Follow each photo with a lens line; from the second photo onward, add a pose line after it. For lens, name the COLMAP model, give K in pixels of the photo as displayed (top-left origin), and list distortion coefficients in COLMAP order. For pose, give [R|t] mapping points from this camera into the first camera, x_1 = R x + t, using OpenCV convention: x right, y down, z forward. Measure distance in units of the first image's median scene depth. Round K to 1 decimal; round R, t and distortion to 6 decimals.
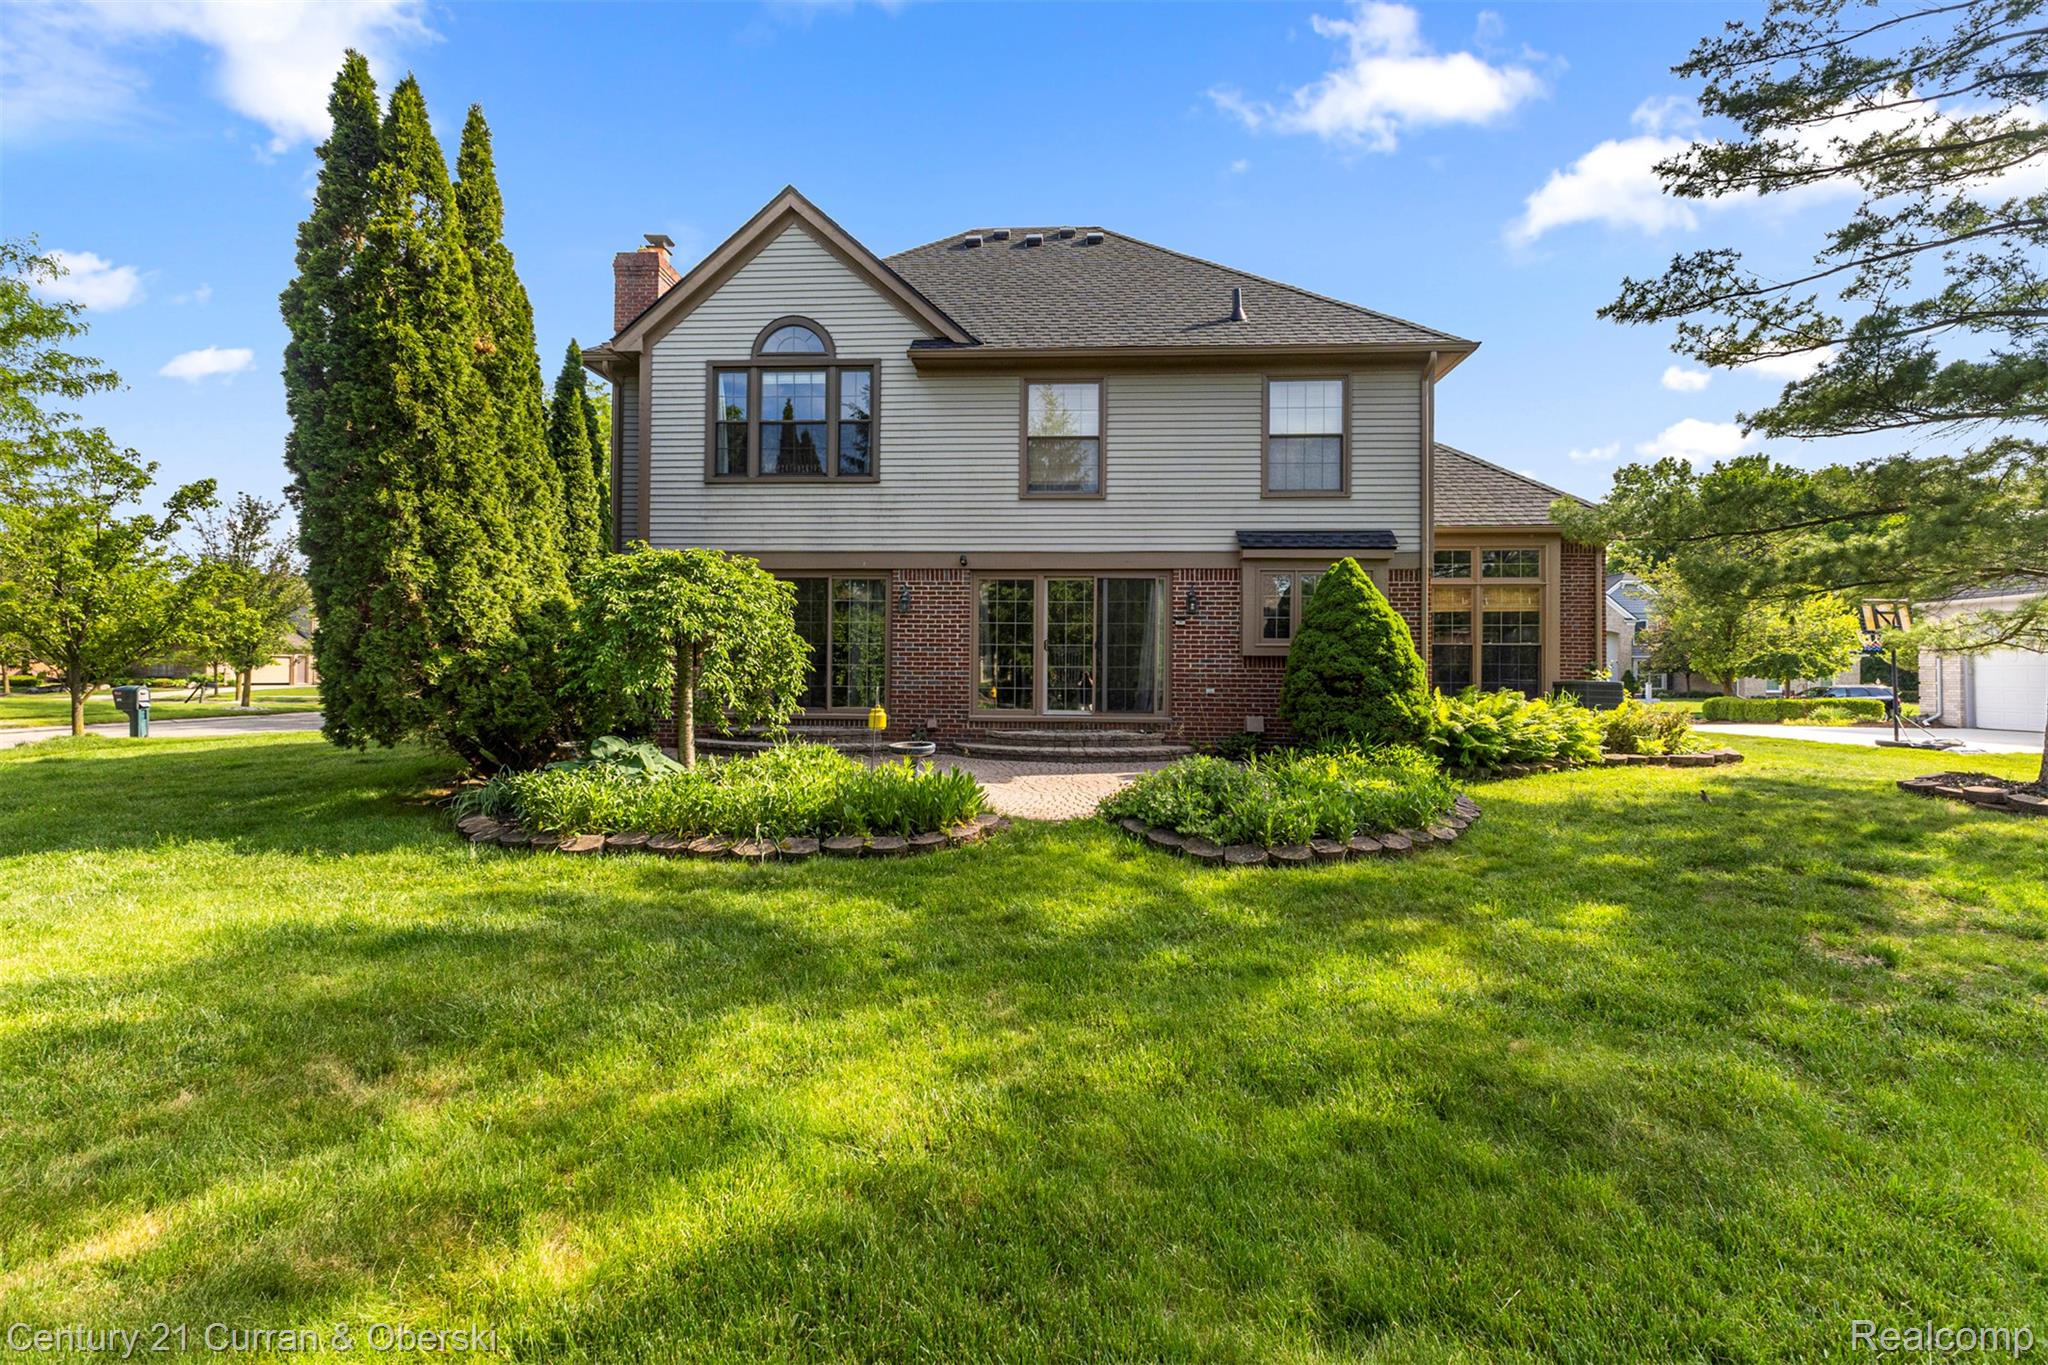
lens RADIAL K [[887.9, 0, 1024.0], [0, 887.9, 649.8], [0, 0, 1]] dist [0.000935, -0.000091]
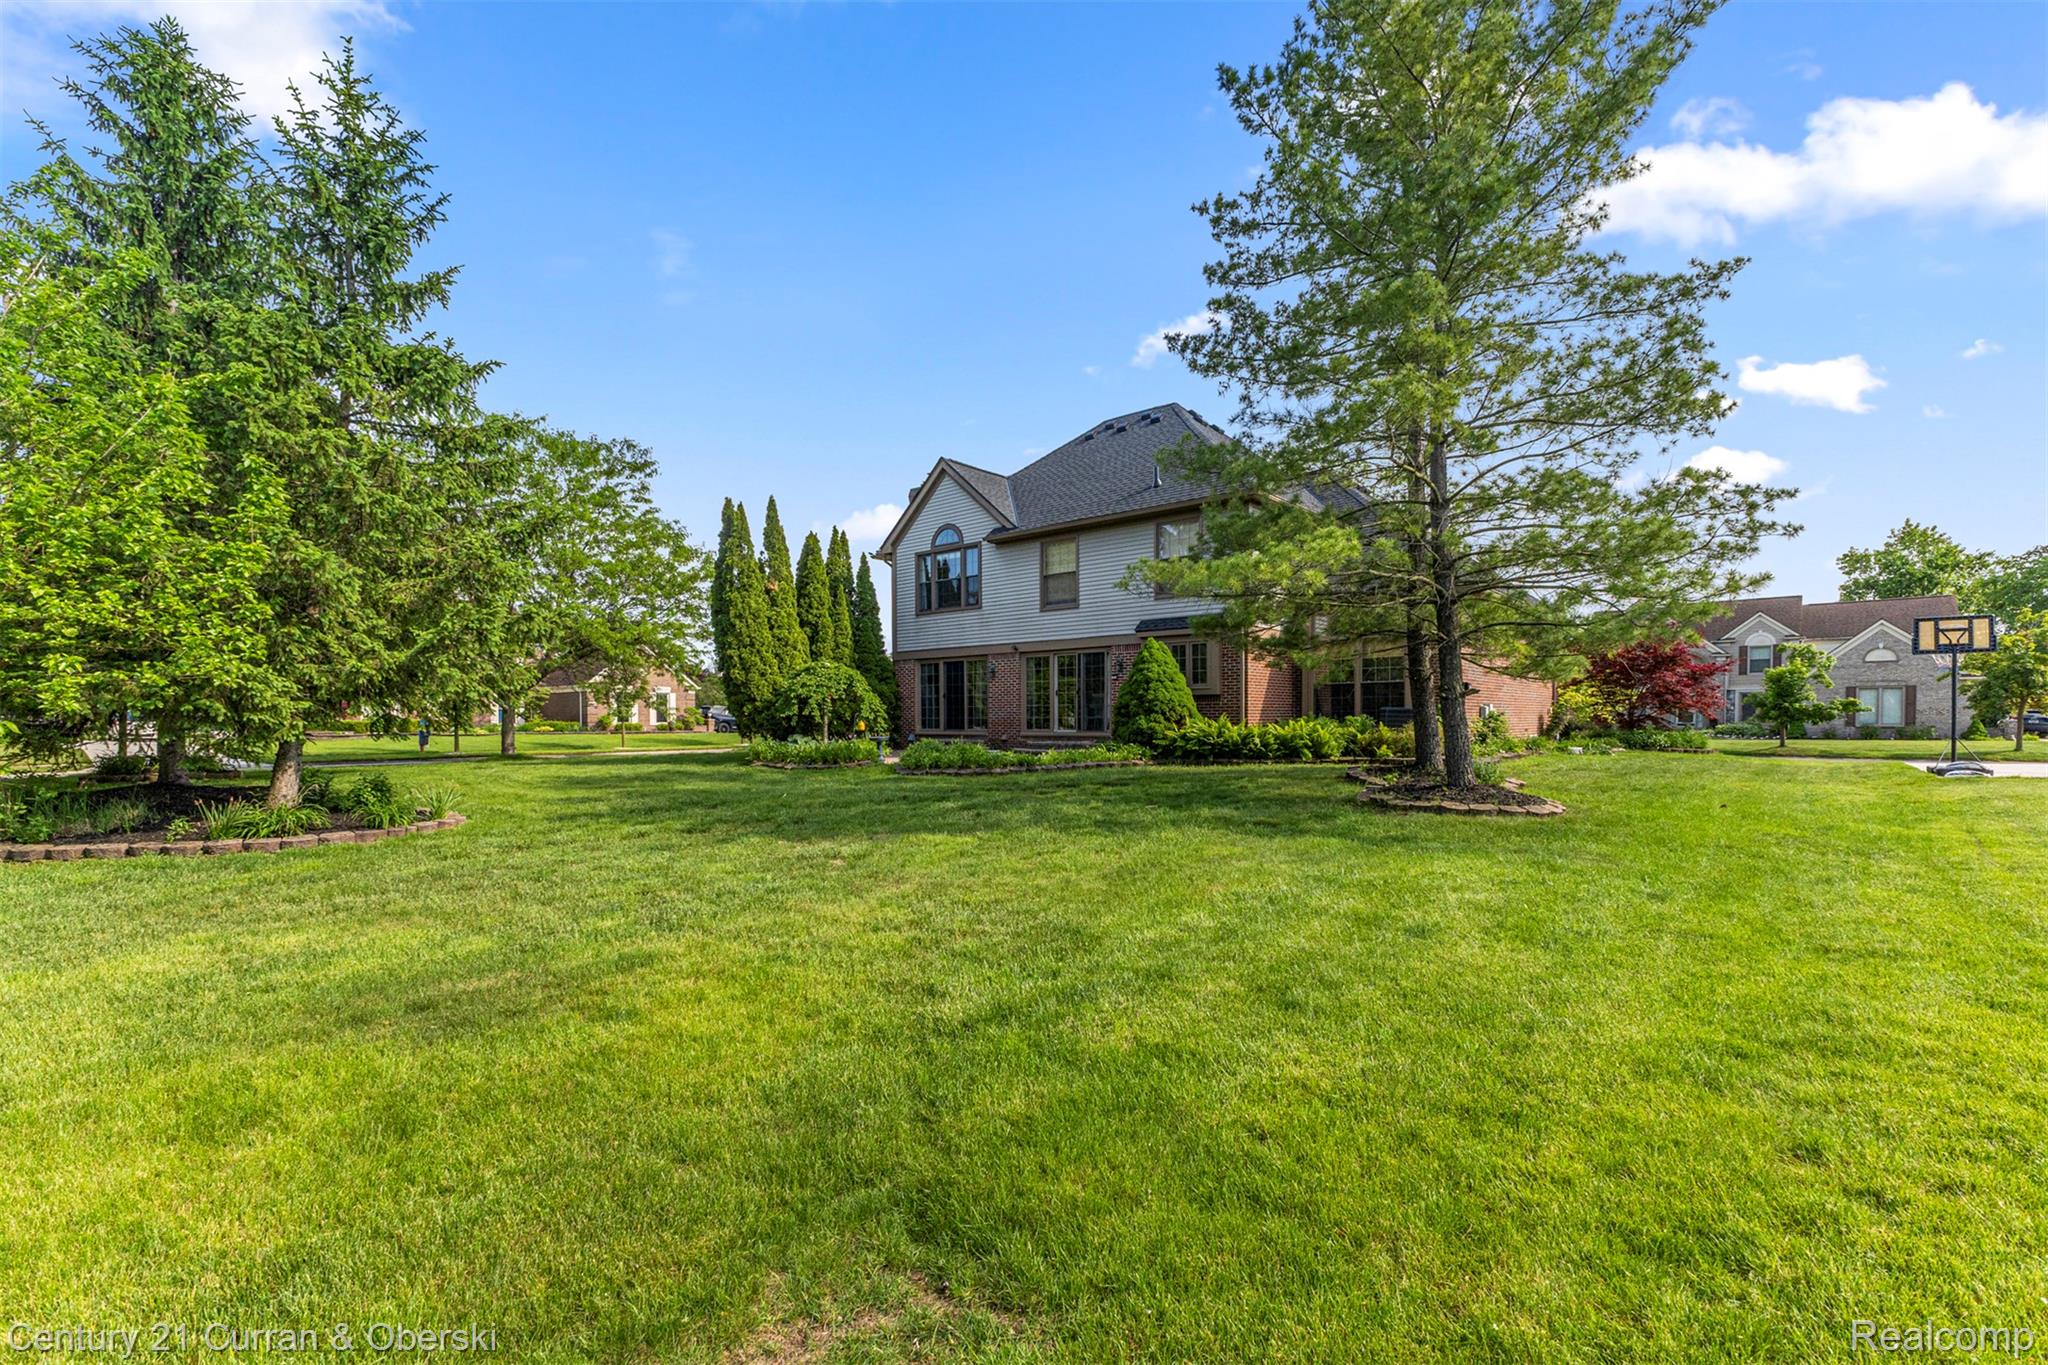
lens RADIAL K [[897.8, 0, 1019.8], [0, 897.8, 703.7], [0, 0, 1]] dist [0.010519, -0.000205]
pose [[0.791701, -0.020464, -0.610566, 1.045580], [0.024157, 0.999706, -0.002182, 0.017590], [0.610431, -0.013022, 0.791963, -0.441302]]
